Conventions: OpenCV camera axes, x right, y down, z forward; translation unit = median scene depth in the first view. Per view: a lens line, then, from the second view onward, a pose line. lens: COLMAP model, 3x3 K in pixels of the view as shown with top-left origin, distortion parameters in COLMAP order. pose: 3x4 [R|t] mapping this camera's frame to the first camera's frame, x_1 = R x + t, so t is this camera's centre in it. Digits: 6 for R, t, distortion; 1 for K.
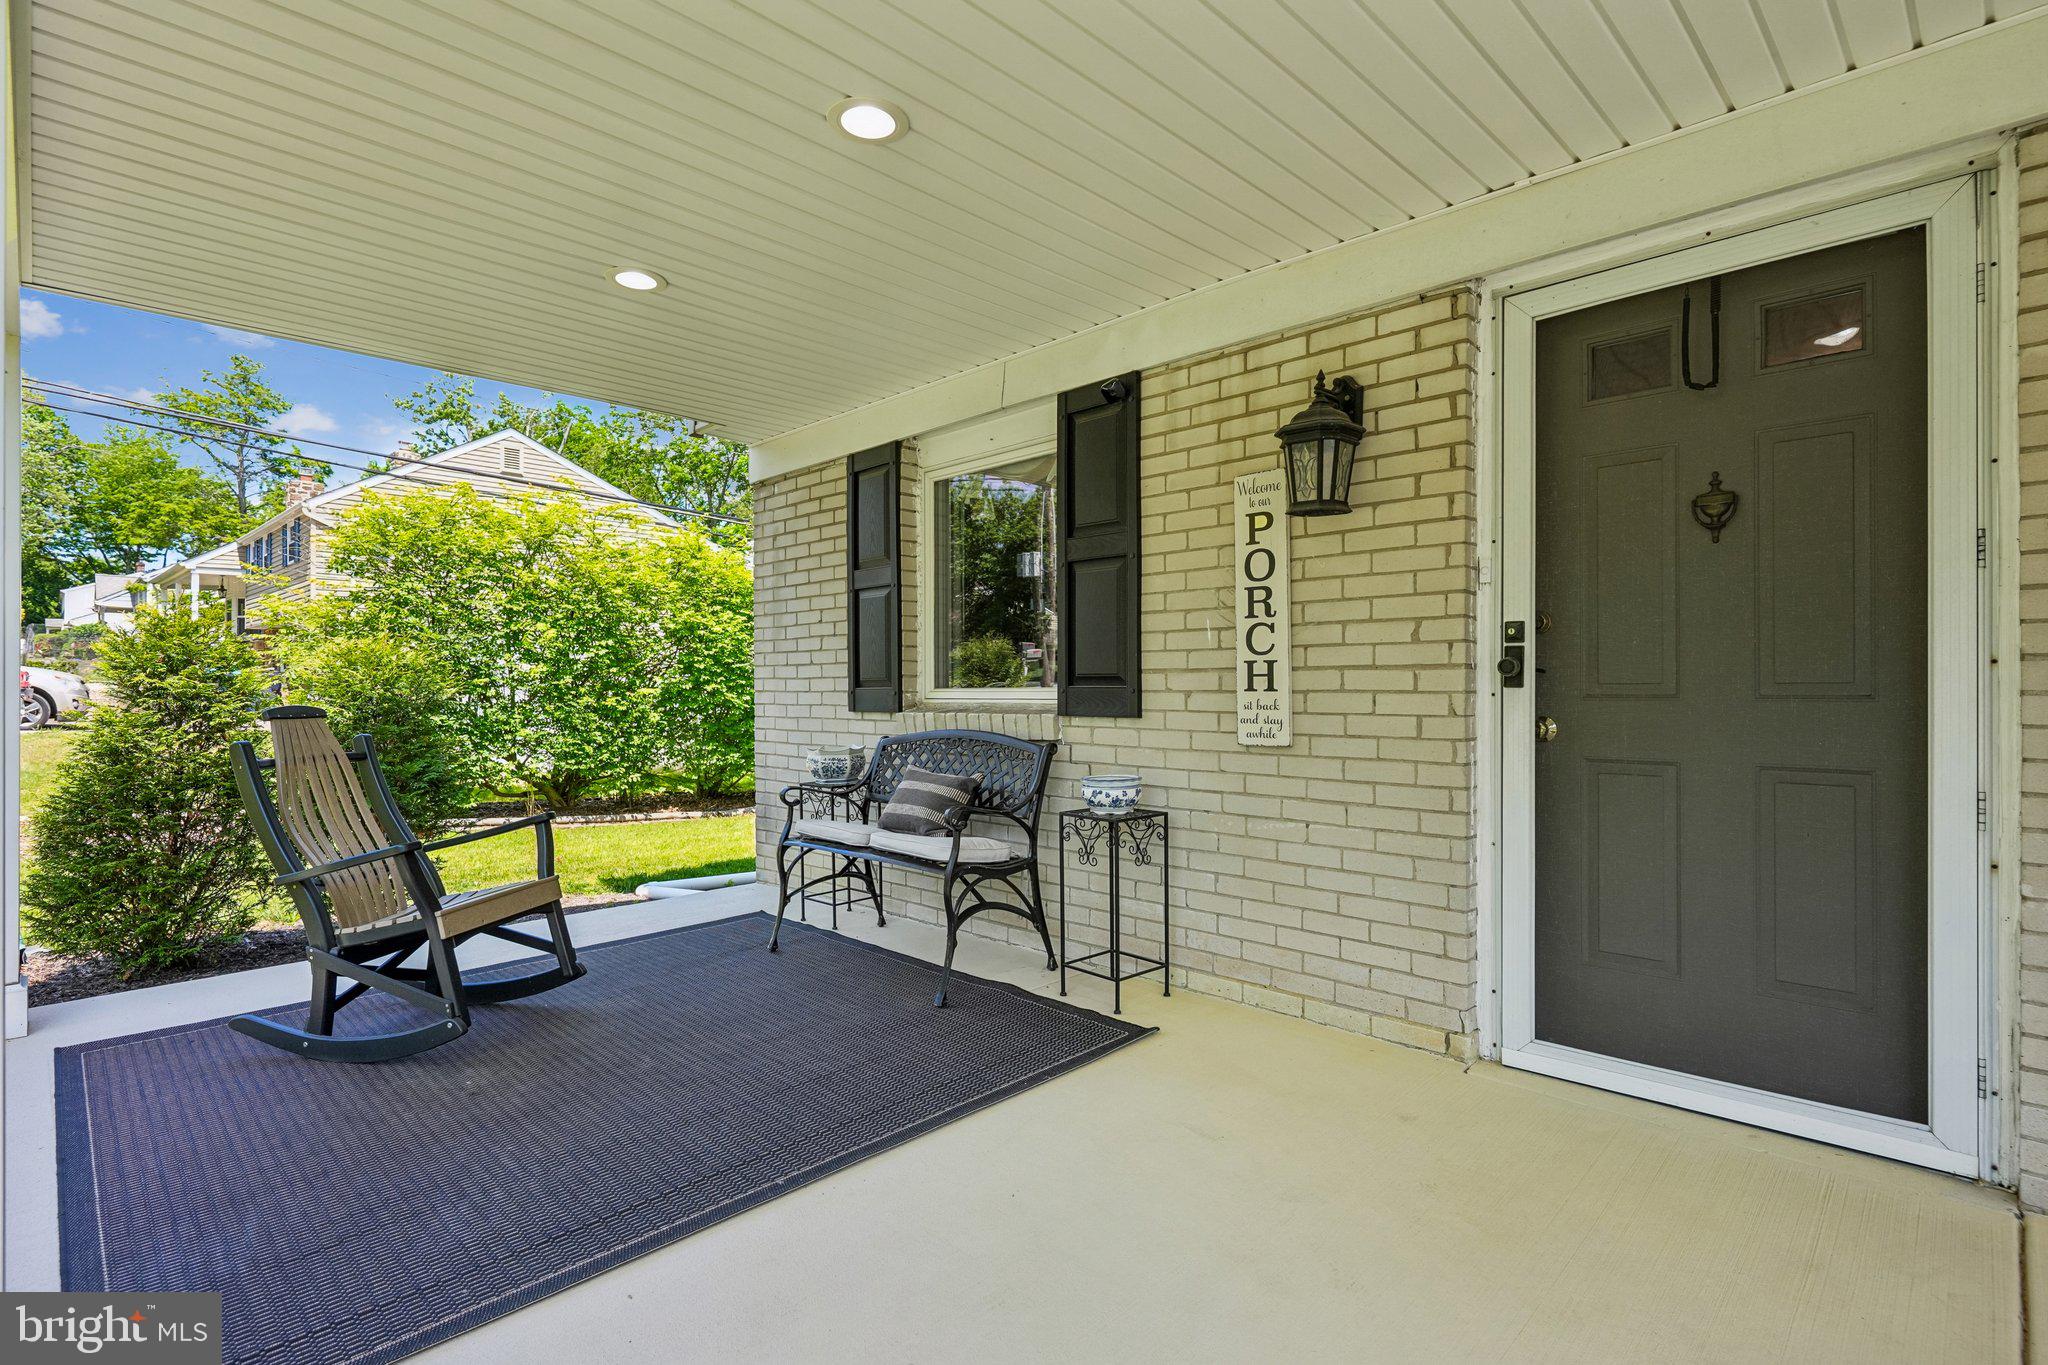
lens RADIAL K [[993.4, 0, 1021.2], [0, 993.4, 695.0], [0, 0, 1]] dist [-0.002458, 0.002433]
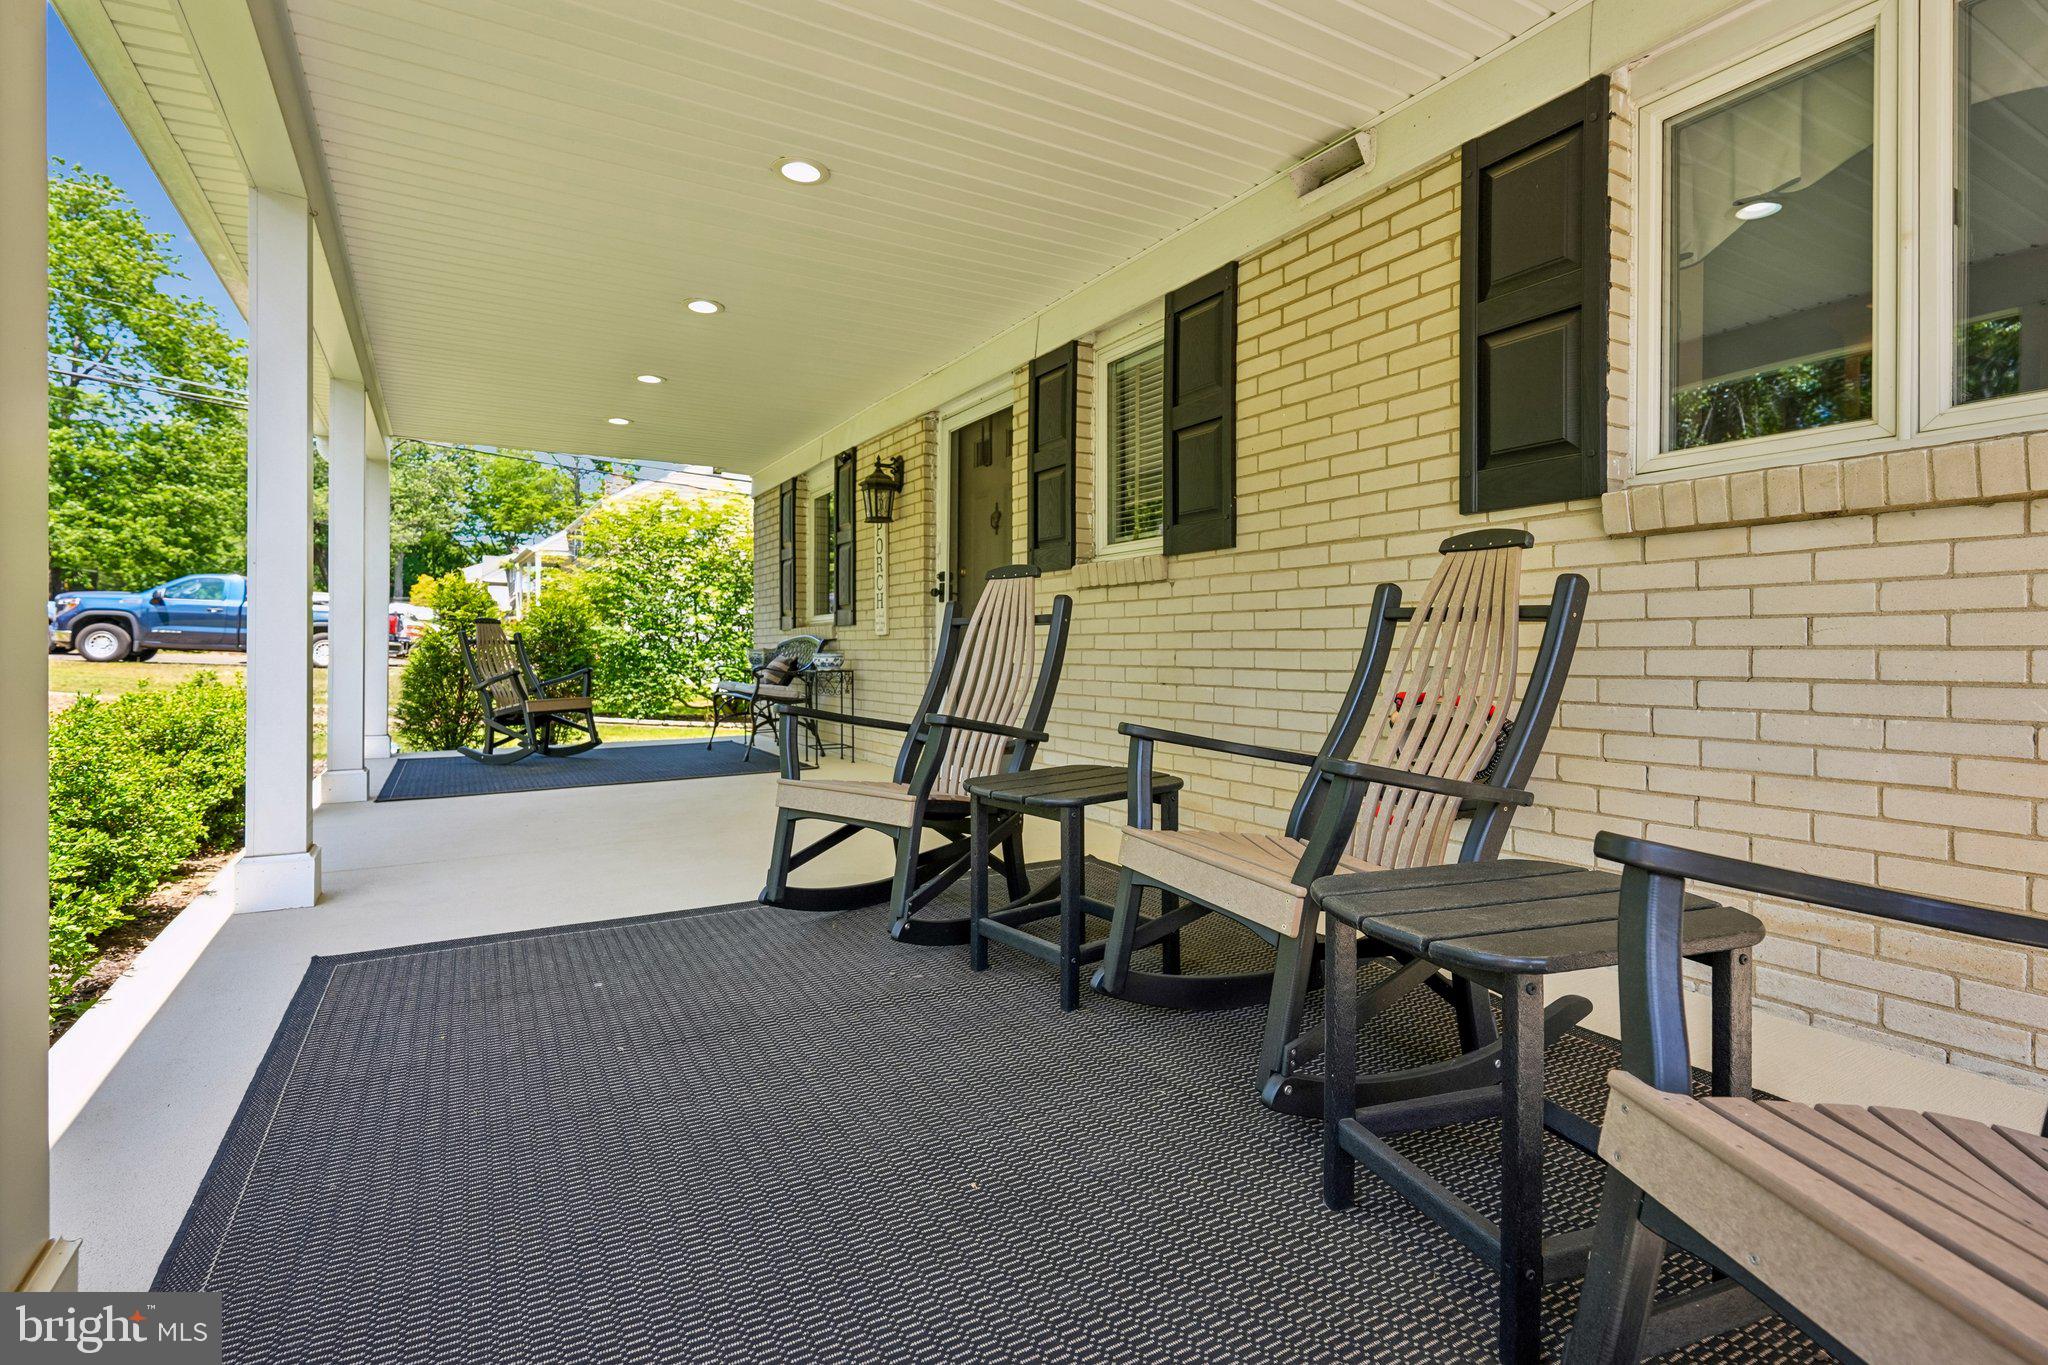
lens RADIAL K [[993.4, 0, 1032.8], [0, 993.4, 667.4], [0, 0, 1]] dist [-0.002458, 0.002433]
pose [[0.968707, 0.009402, -0.248028, 0.734439], [-0.007839, 0.999943, 0.007288, 0.069617], [0.248082, -0.005116, 0.968725, -0.625219]]
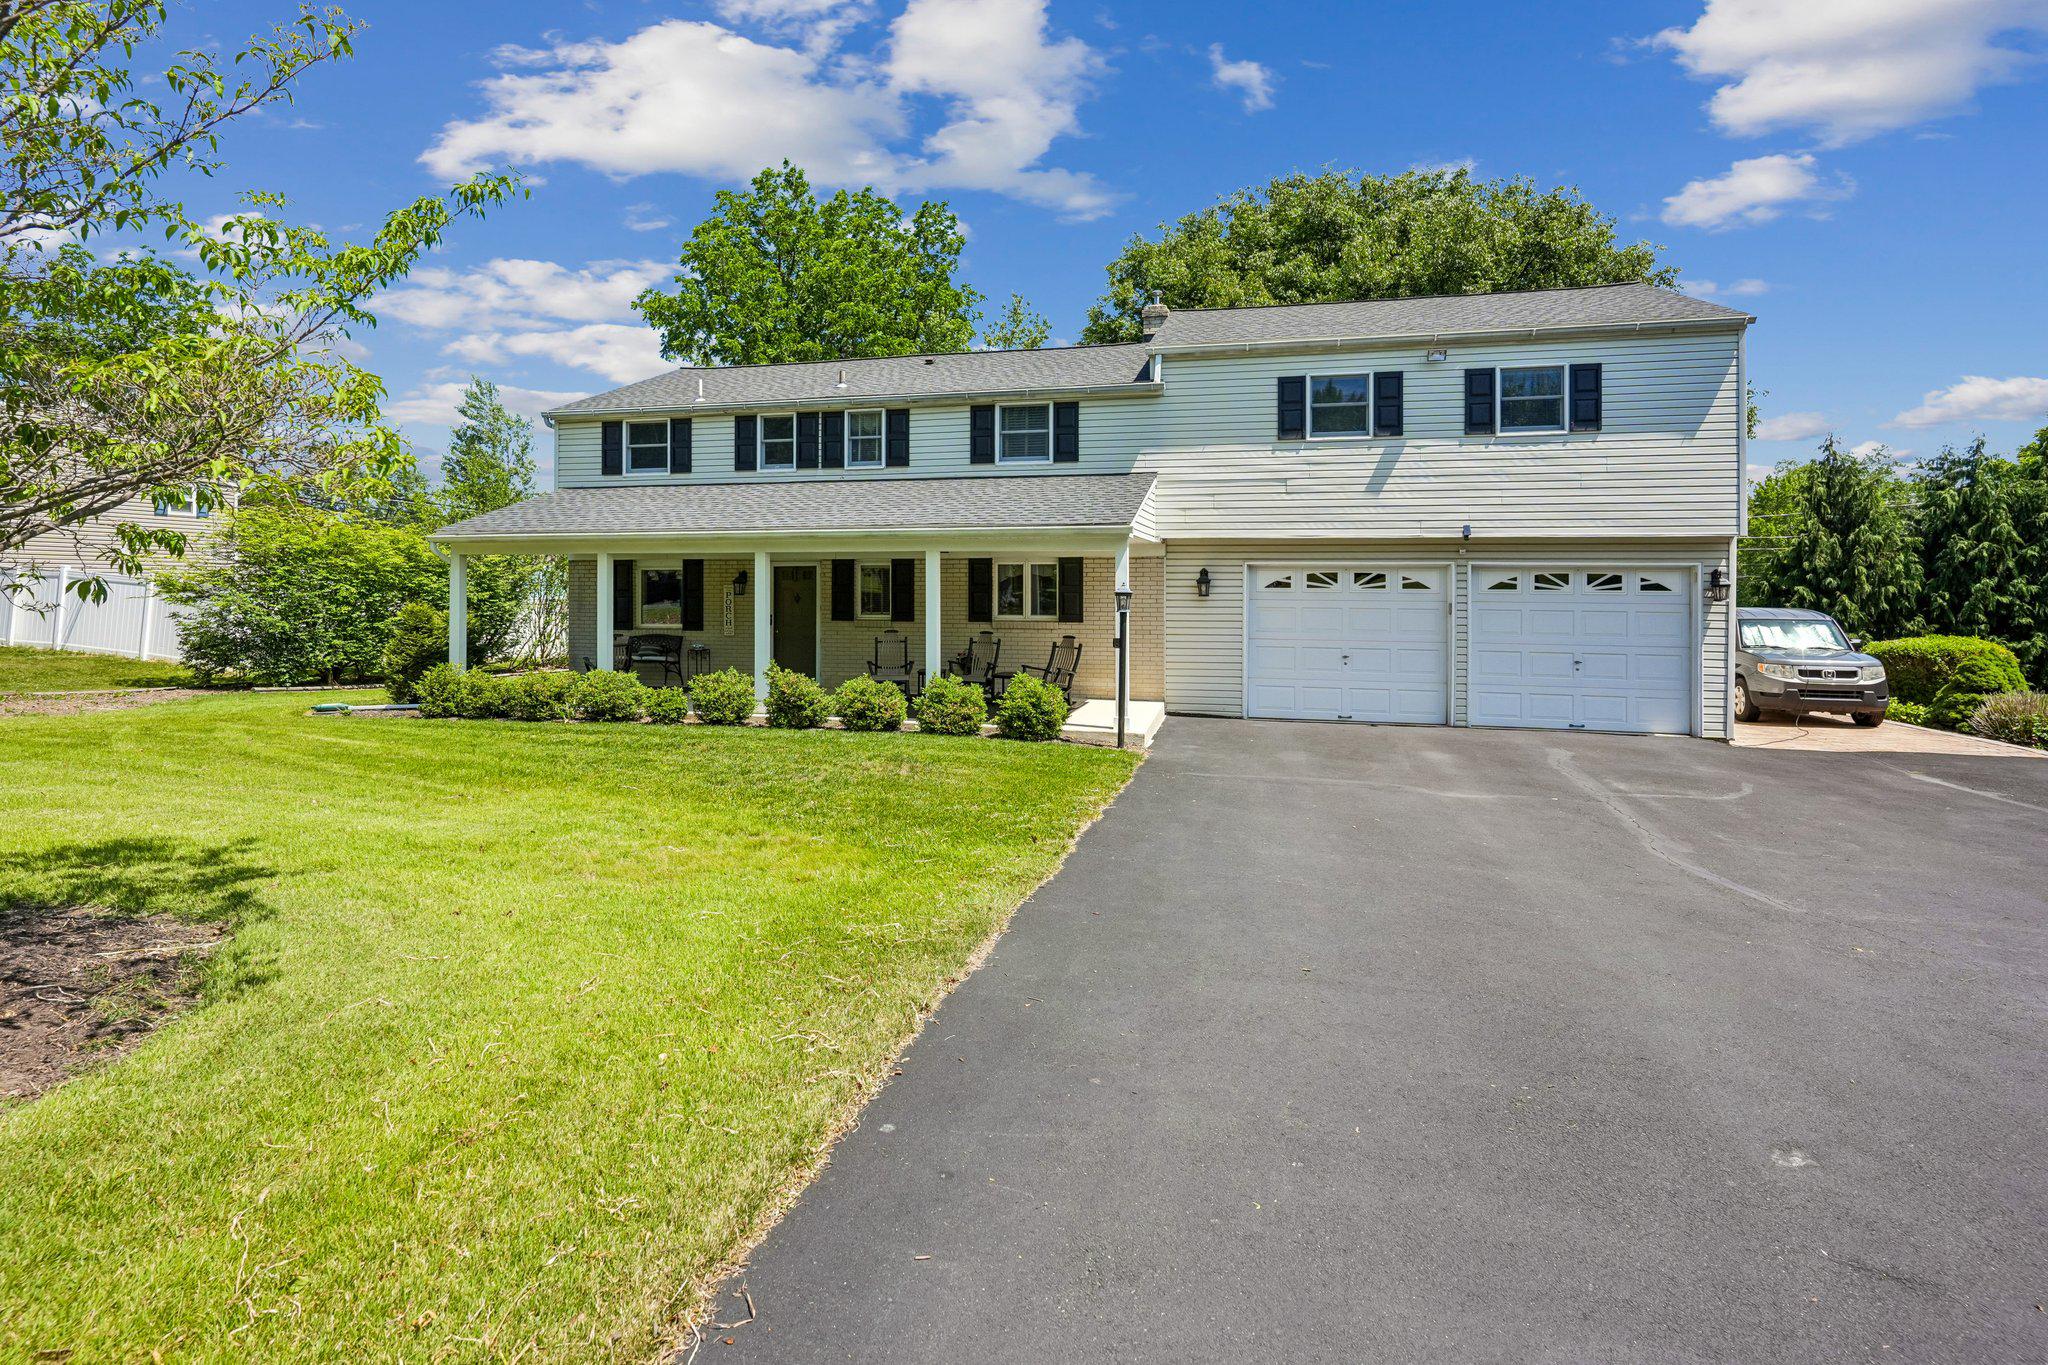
lens RADIAL K [[993.4, 0, 1026.2], [0, 993.4, 584.3], [0, 0, 1]] dist [-0.002458, 0.002433]
pose [[0.847501, 0.009275, 0.530713, -0.872356], [-0.000673, 0.999865, -0.016399, -0.097559], [-0.530794, 0.013541, 0.847393, -3.081368]]
